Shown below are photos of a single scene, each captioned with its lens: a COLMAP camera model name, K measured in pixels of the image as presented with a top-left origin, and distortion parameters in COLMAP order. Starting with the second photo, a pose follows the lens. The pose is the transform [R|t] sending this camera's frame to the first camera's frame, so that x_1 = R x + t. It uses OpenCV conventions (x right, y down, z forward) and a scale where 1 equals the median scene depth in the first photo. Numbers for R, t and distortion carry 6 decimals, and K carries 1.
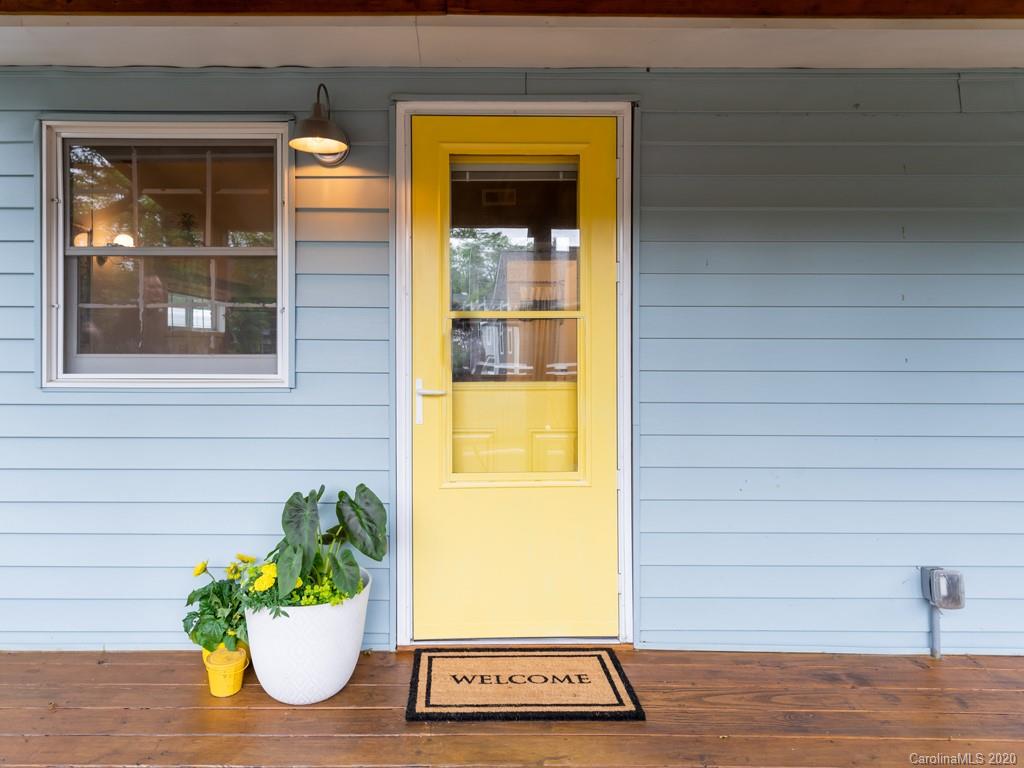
lens RADIAL K [[606.2, 0, 512.7], [0, 606.2, 342.7], [0, 0, 1]] dist [0.004631, -0.000740]
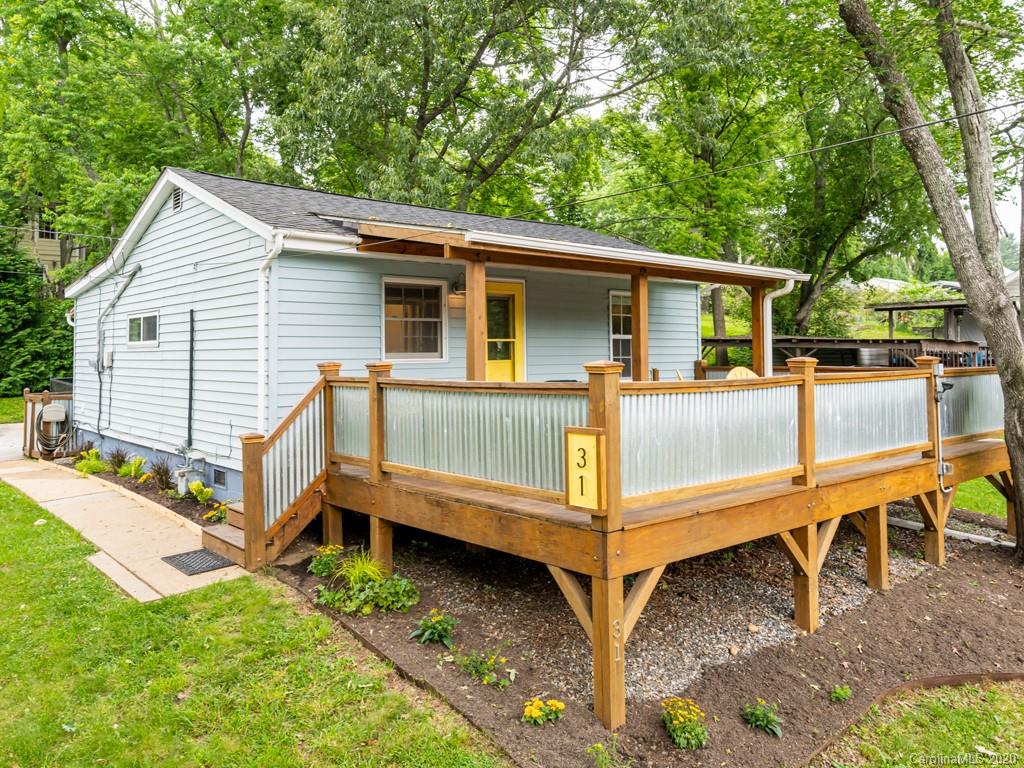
lens RADIAL K [[824.0, 0, 509.3], [0, 824.0, 297.3], [0, 0, 1]] dist [-0.003562, 0.000289]
pose [[0.756374, 0.034289, 0.653240, -2.980323], [0.015545, 0.997401, -0.070353, 0.041432], [-0.653954, 0.063368, 0.753875, -2.530915]]
